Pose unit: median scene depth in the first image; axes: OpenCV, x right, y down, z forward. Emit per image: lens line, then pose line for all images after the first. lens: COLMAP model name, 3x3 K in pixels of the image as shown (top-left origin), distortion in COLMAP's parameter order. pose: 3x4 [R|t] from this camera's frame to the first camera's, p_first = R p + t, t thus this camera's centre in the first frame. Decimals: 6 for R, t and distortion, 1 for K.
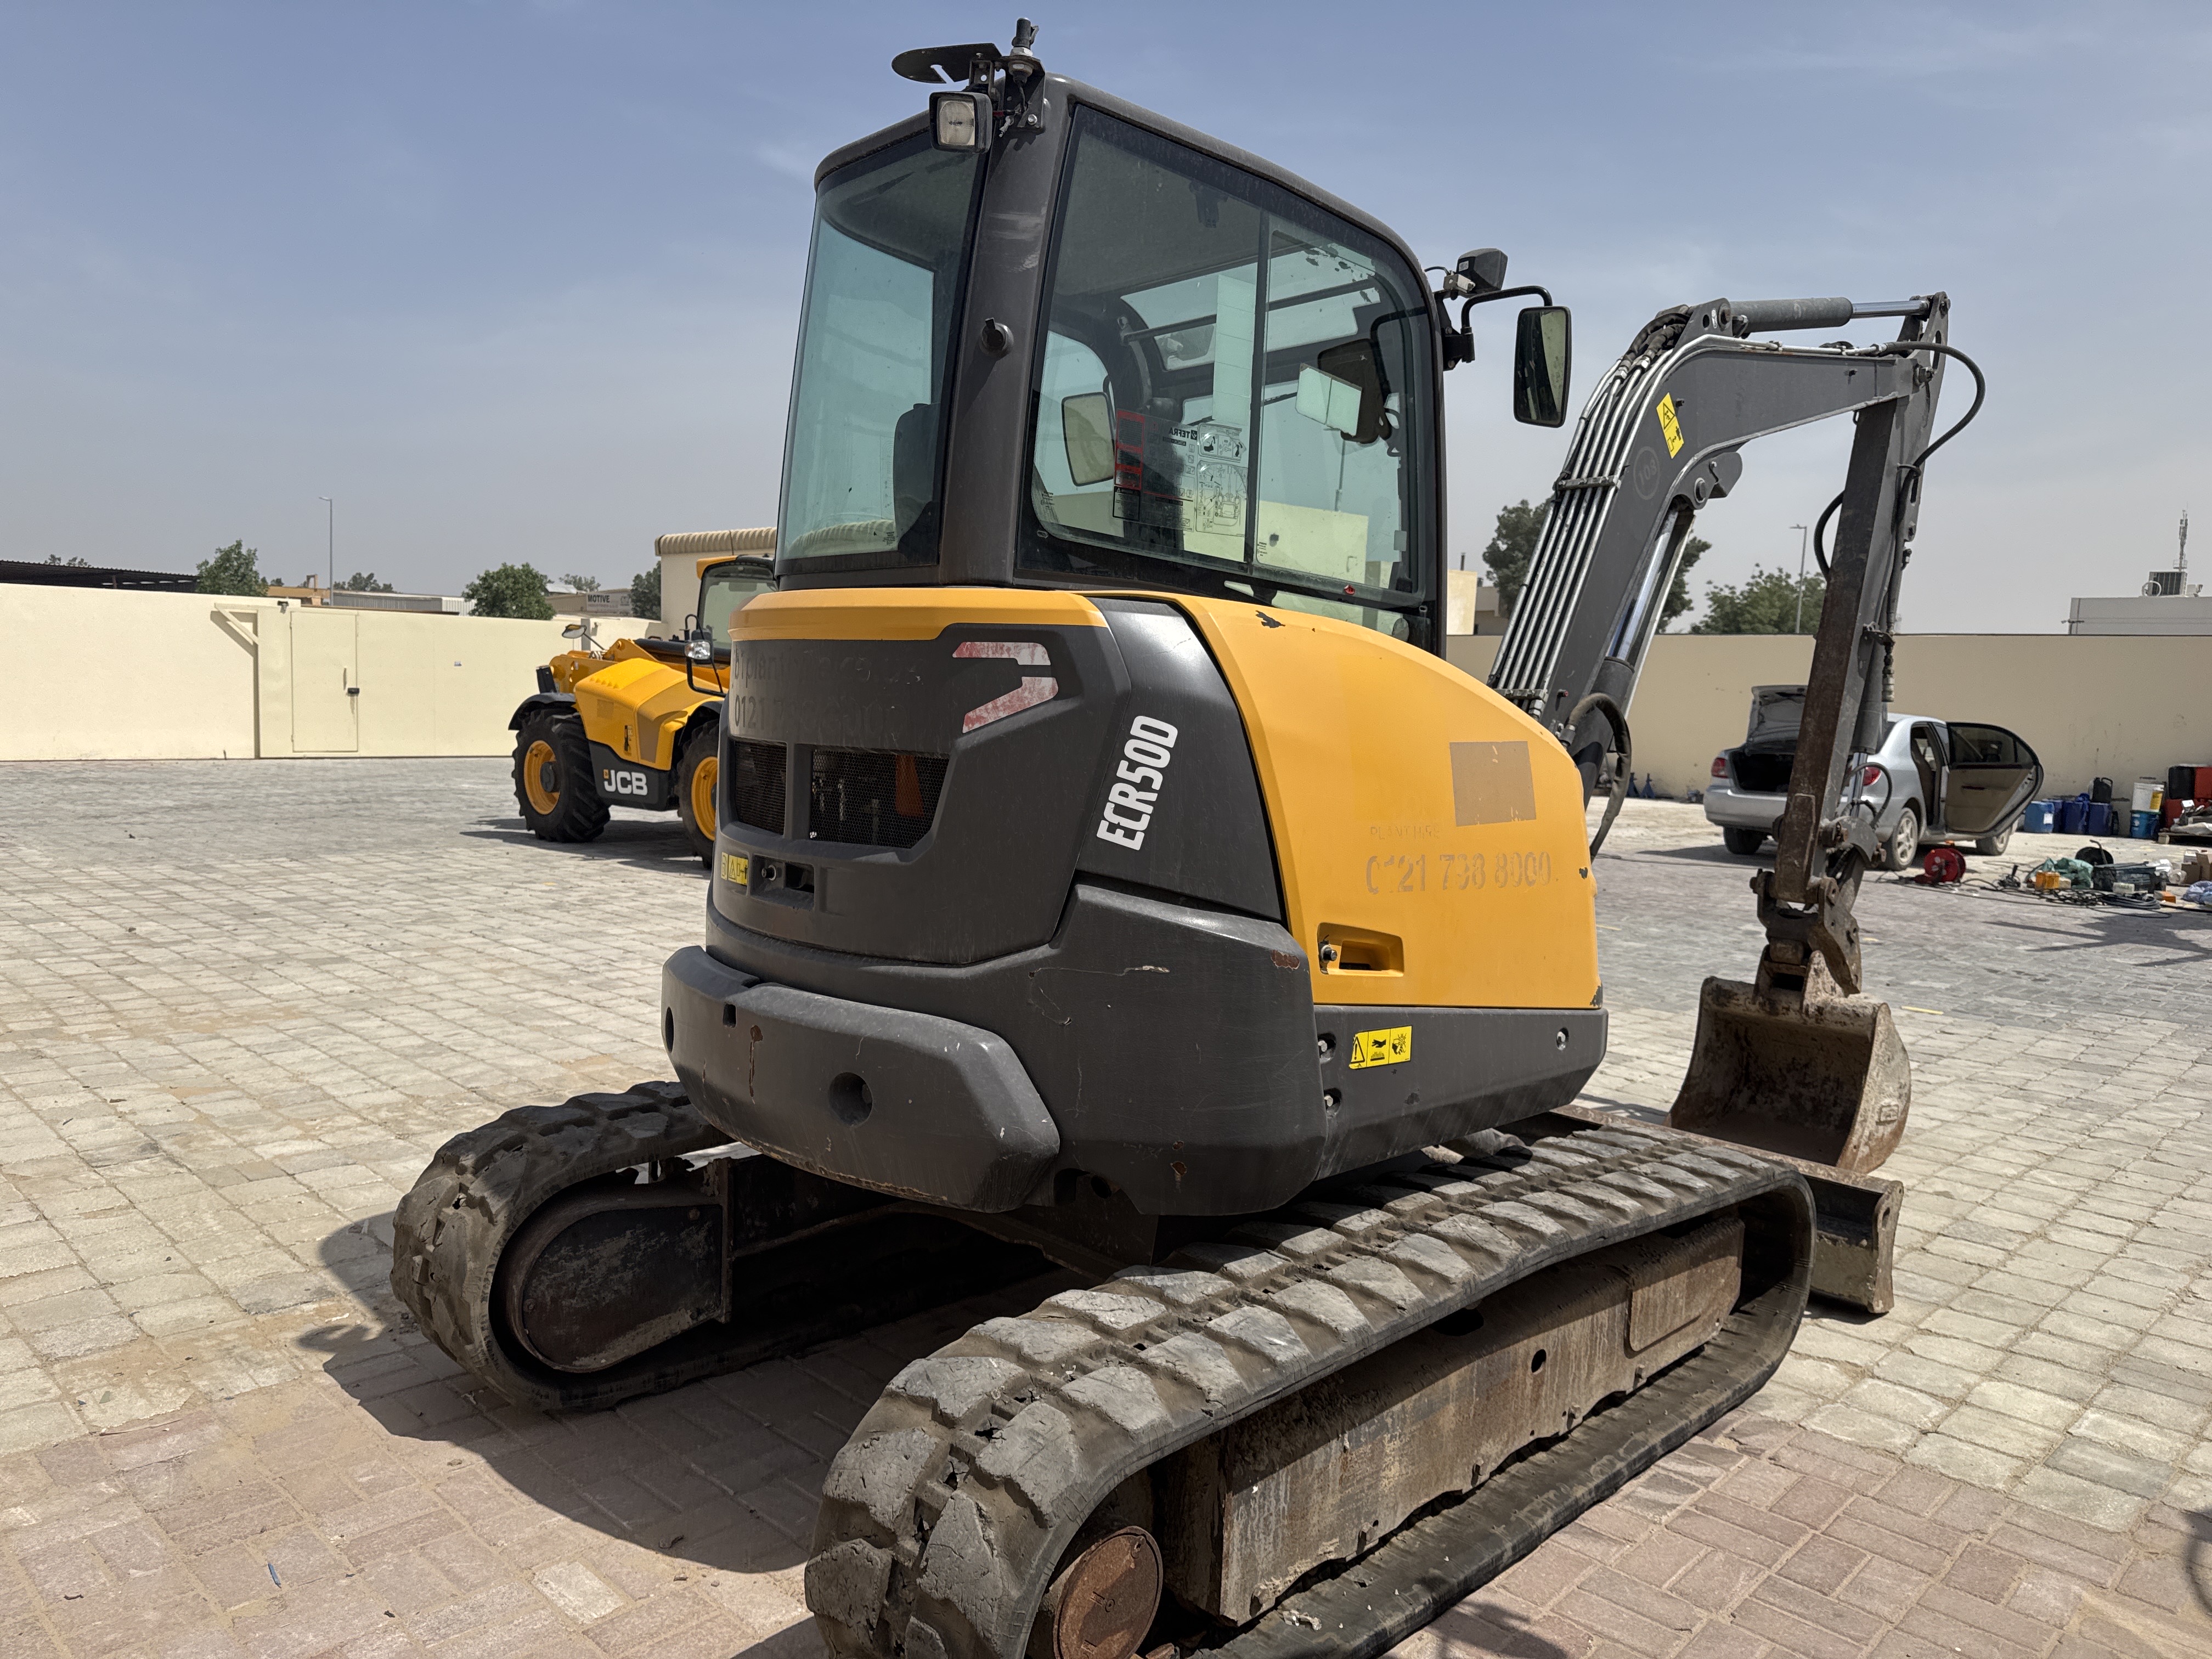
lens RADIAL K [[1566.5, 0, 1089.5], [0, 1566.5, 828.8], [0, 0, 1]] dist [0.036354, -0.055629]
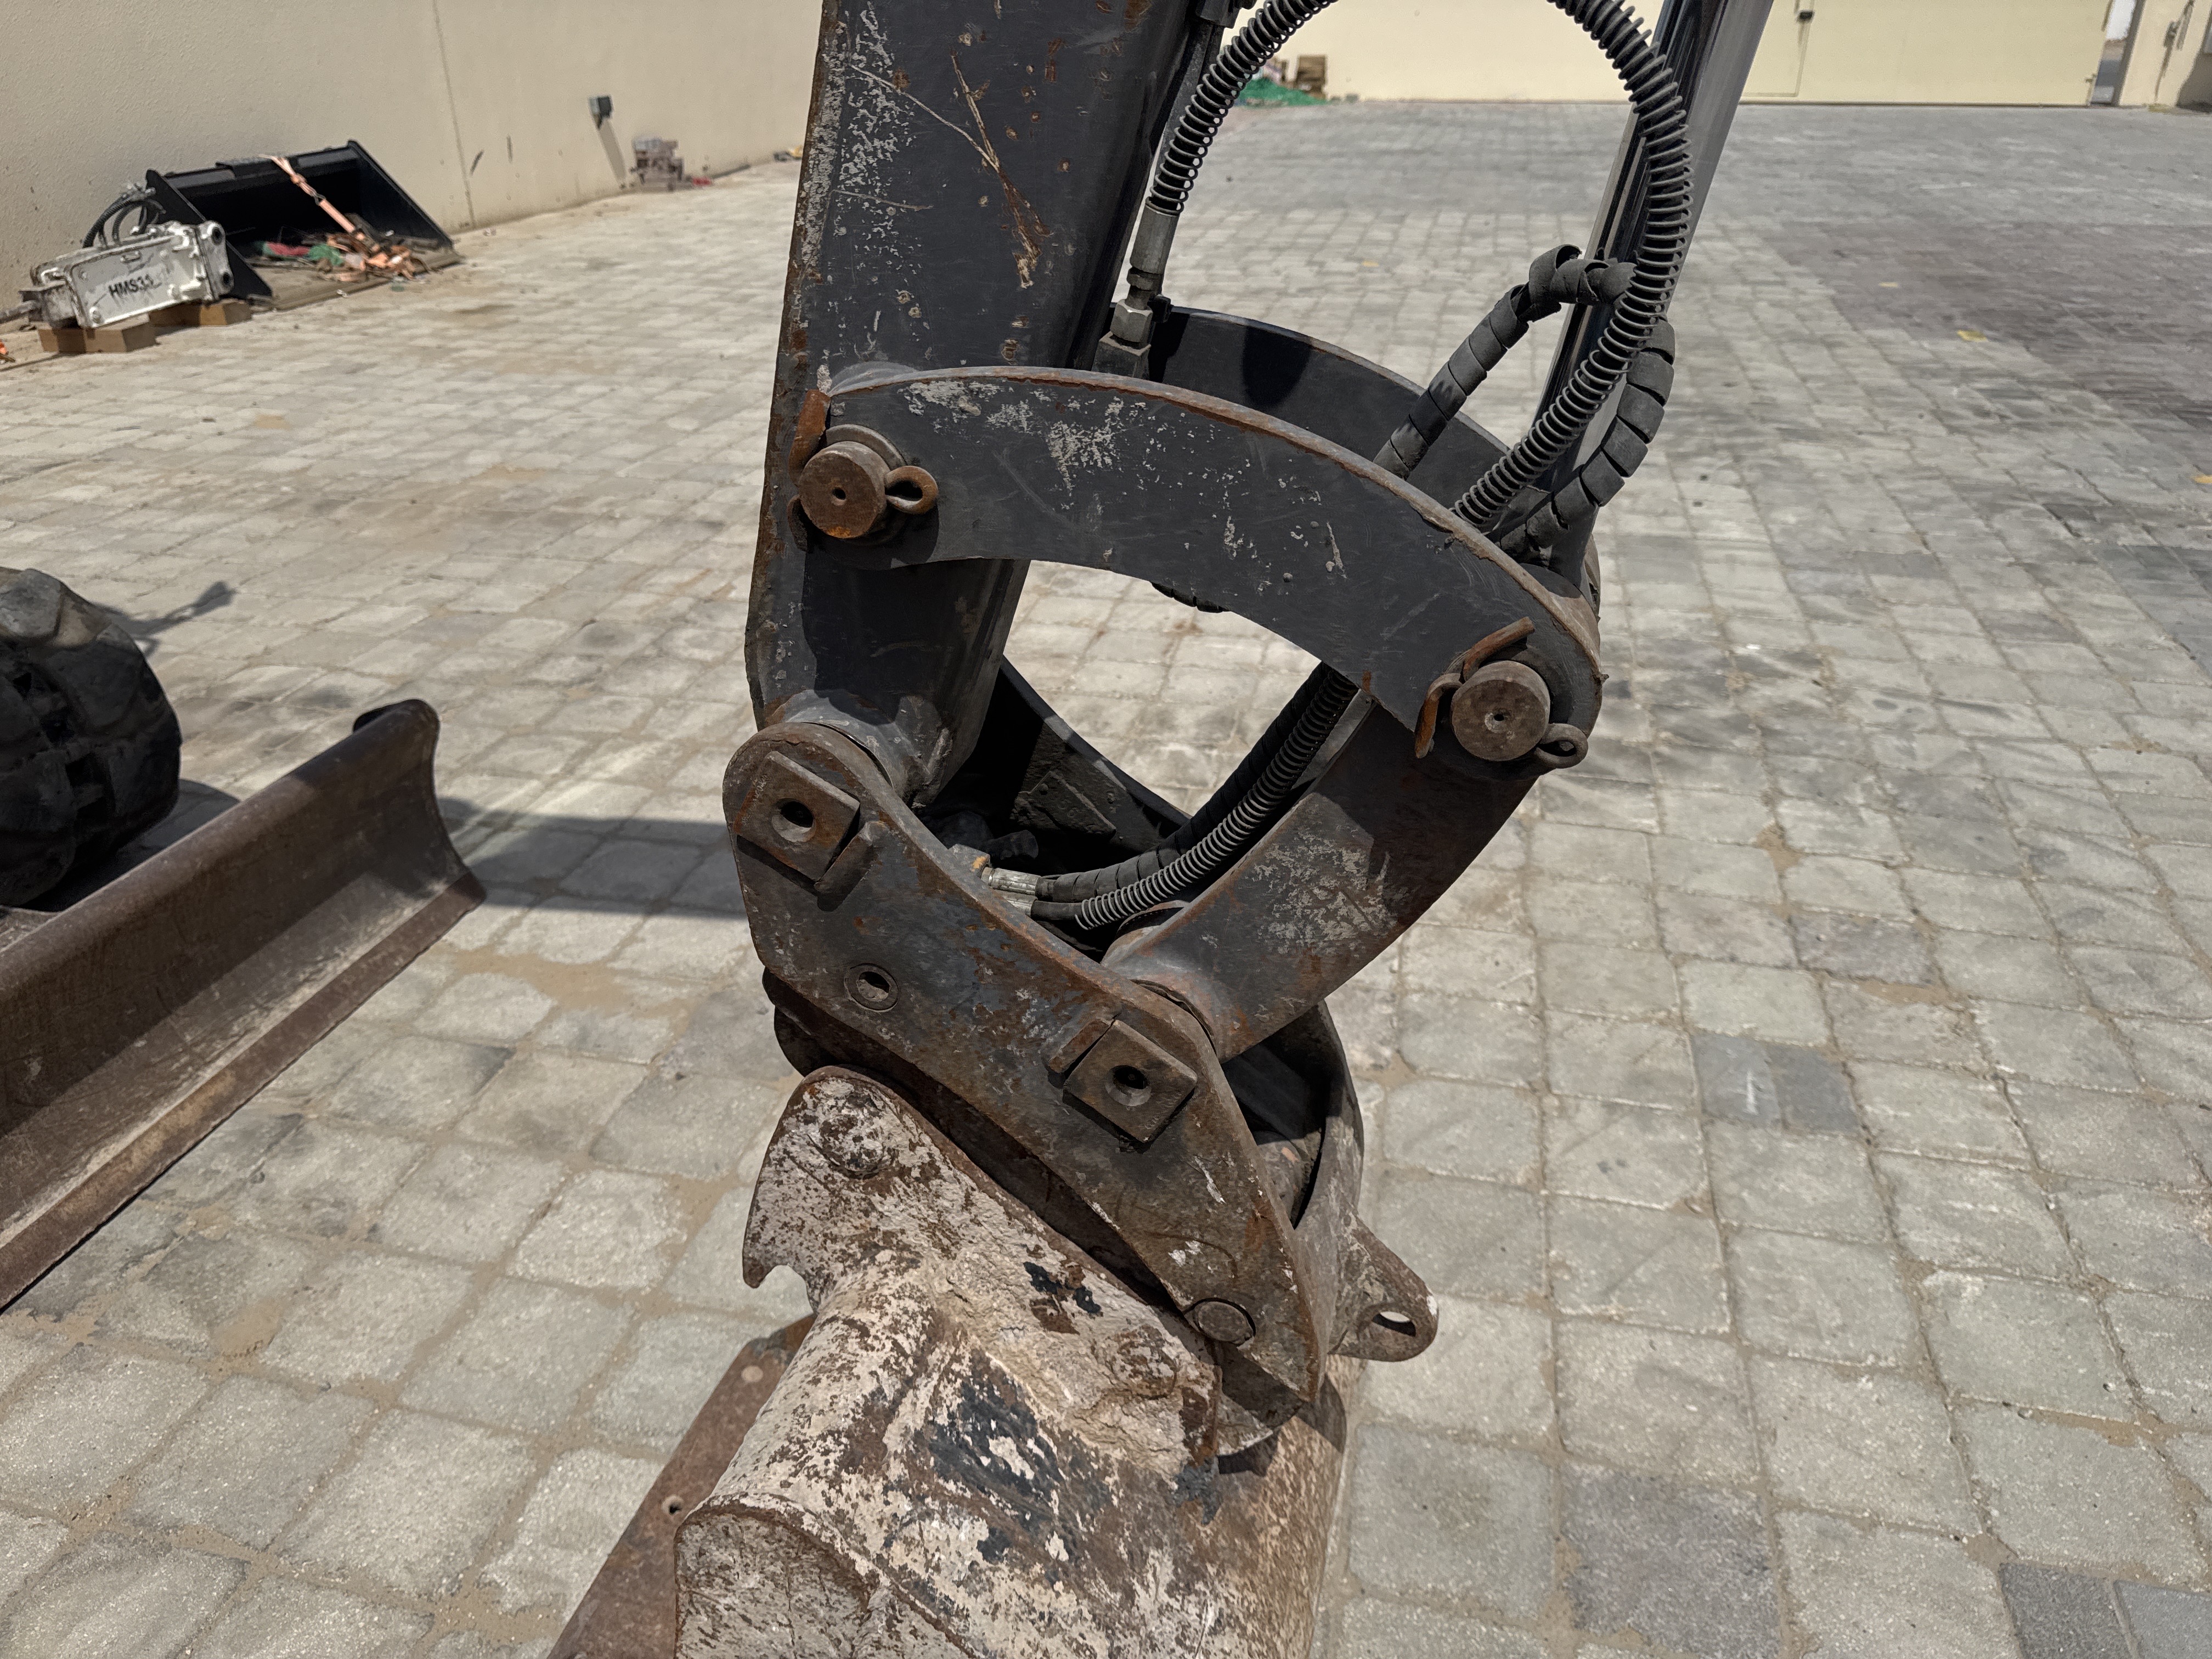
lens RADIAL K [[1566.5, 0, 1106.2], [0, 1566.5, 844.8], [0, 0, 1]] dist [0.036354, -0.055629]
pose [[0.529966, 0.367980, -0.764020, 1.138949], [-0.050931, 0.913132, 0.404469, -0.044853], [0.846488, -0.175442, 0.502671, 1.745297]]
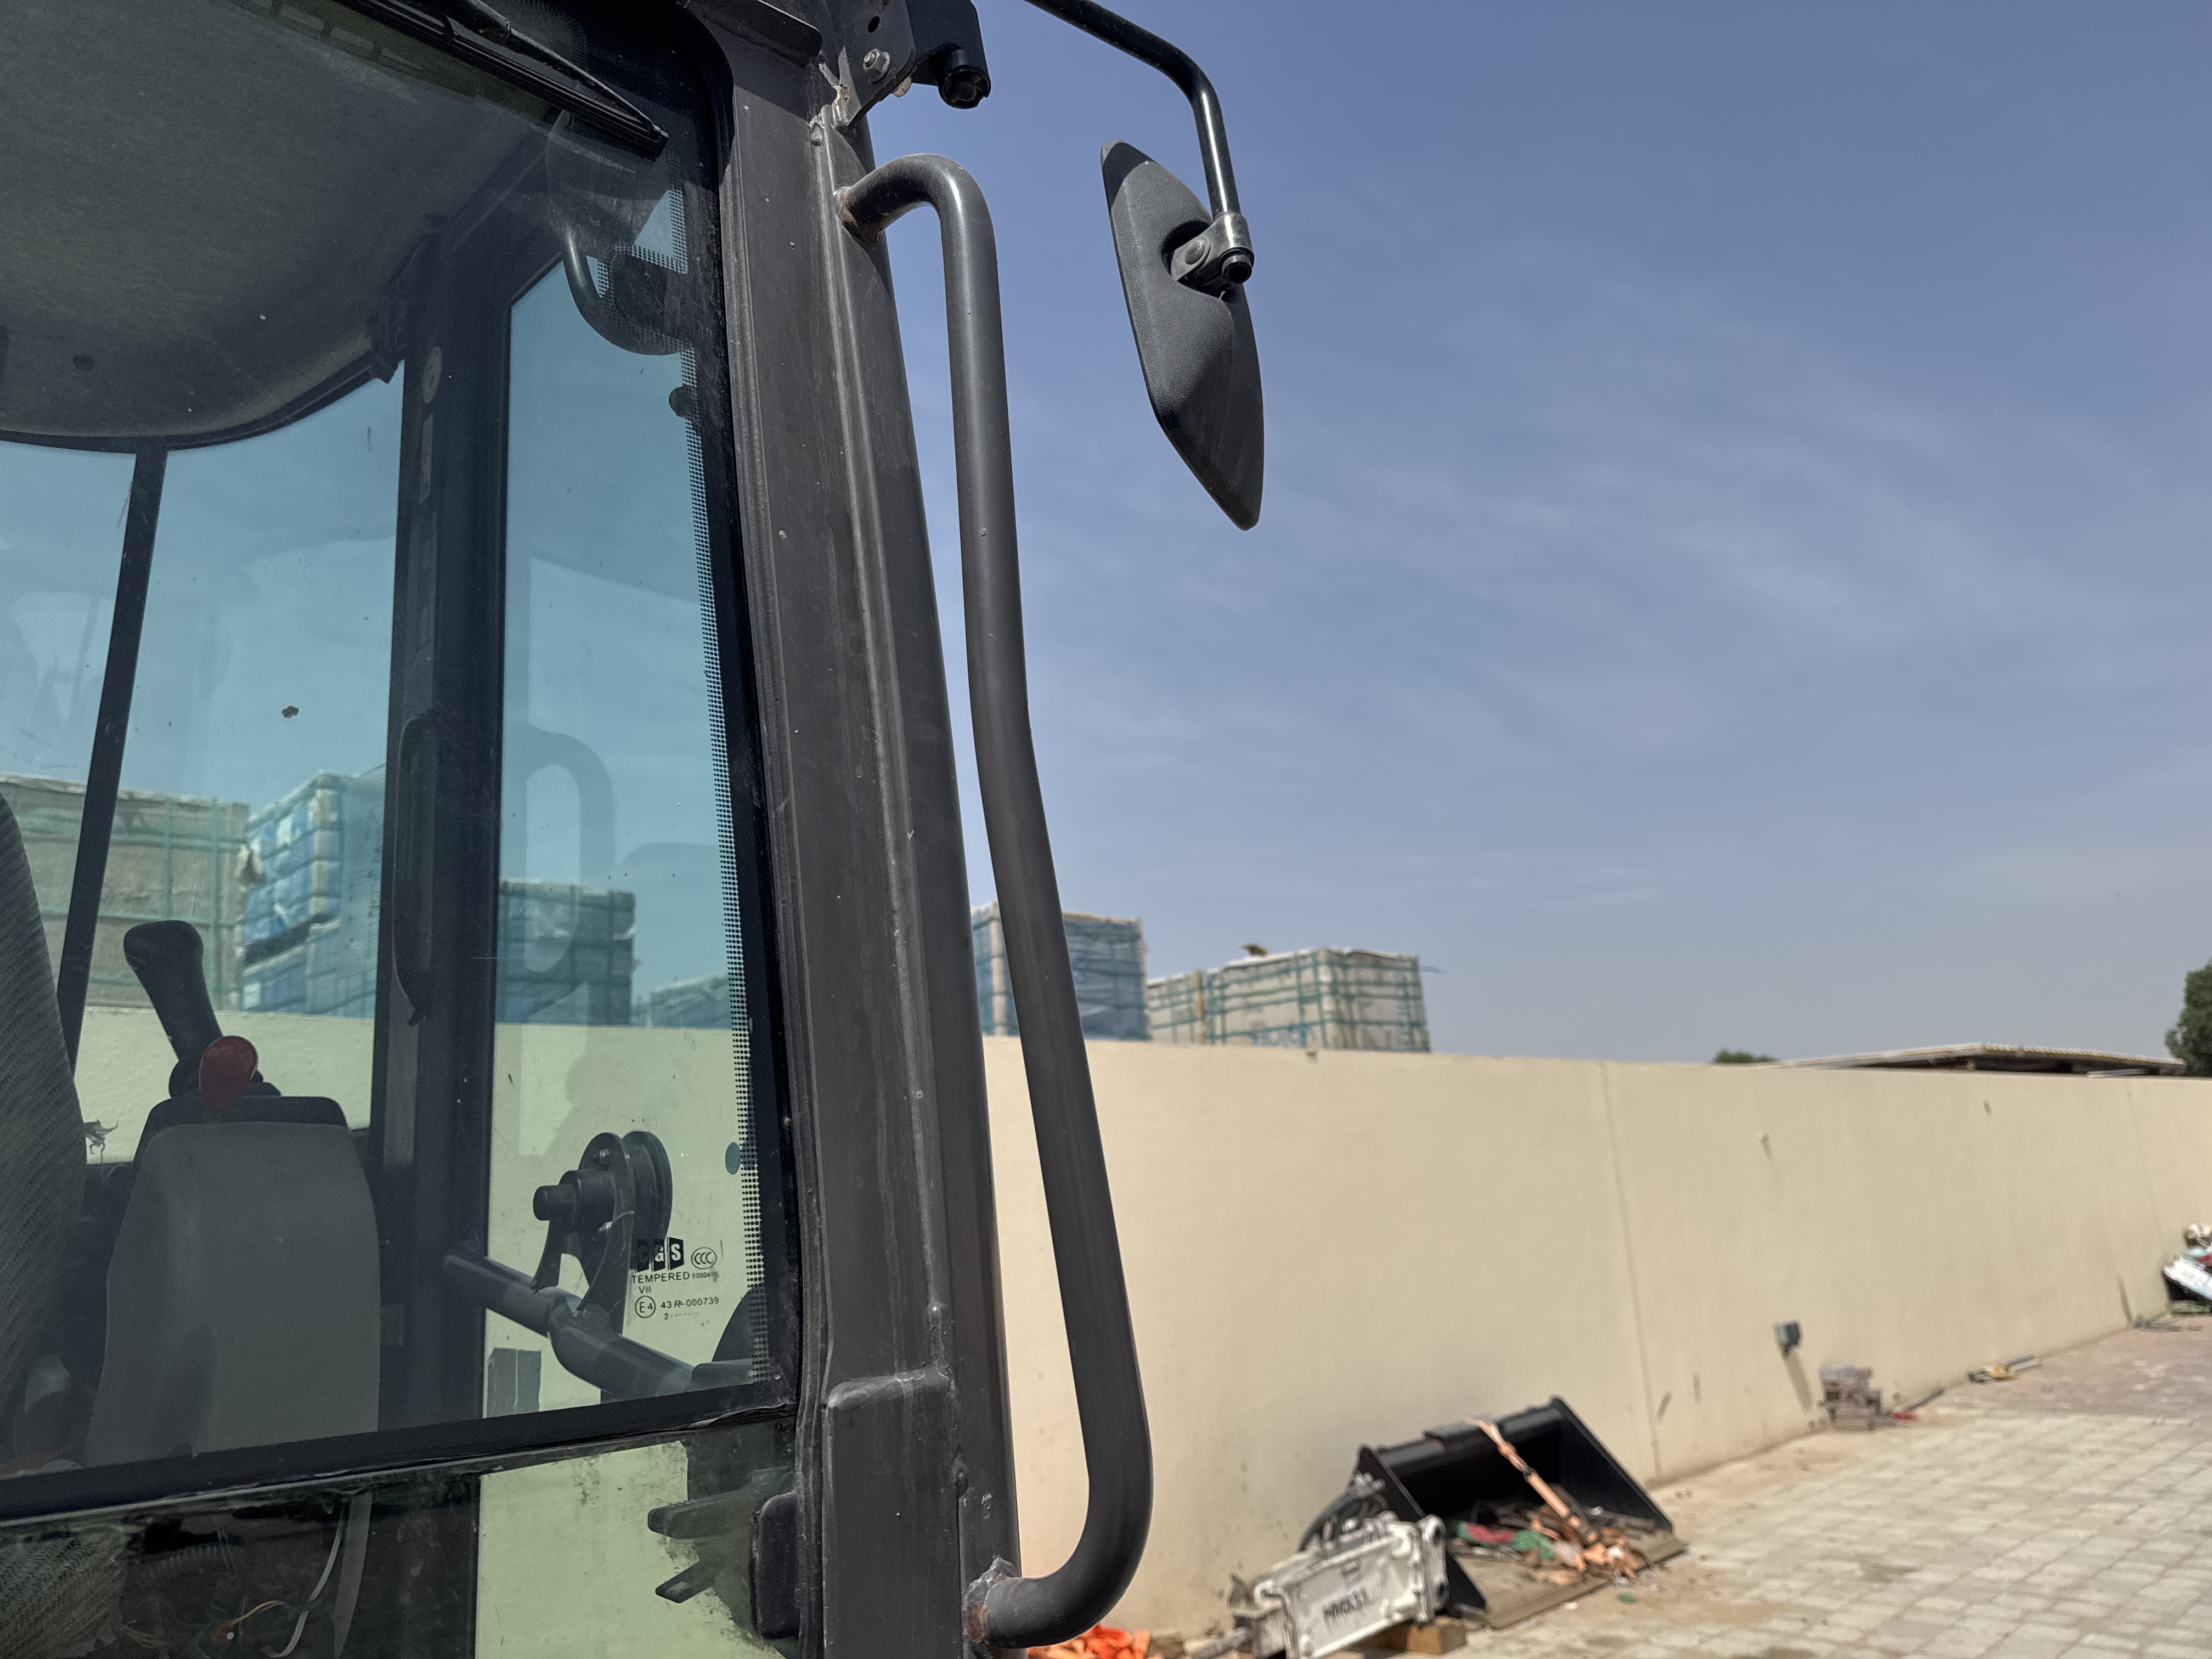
lens RADIAL K [[1566.5, 0, 1074.1], [0, 1566.5, 836.7], [0, 0, 1]] dist [0.036354, -0.055629]
pose [[-0.034062, -0.259612, -0.965112, 0.320639], [-0.037075, 0.965336, -0.258364, -0.176527], [0.998732, 0.026981, -0.042506, 1.563859]]
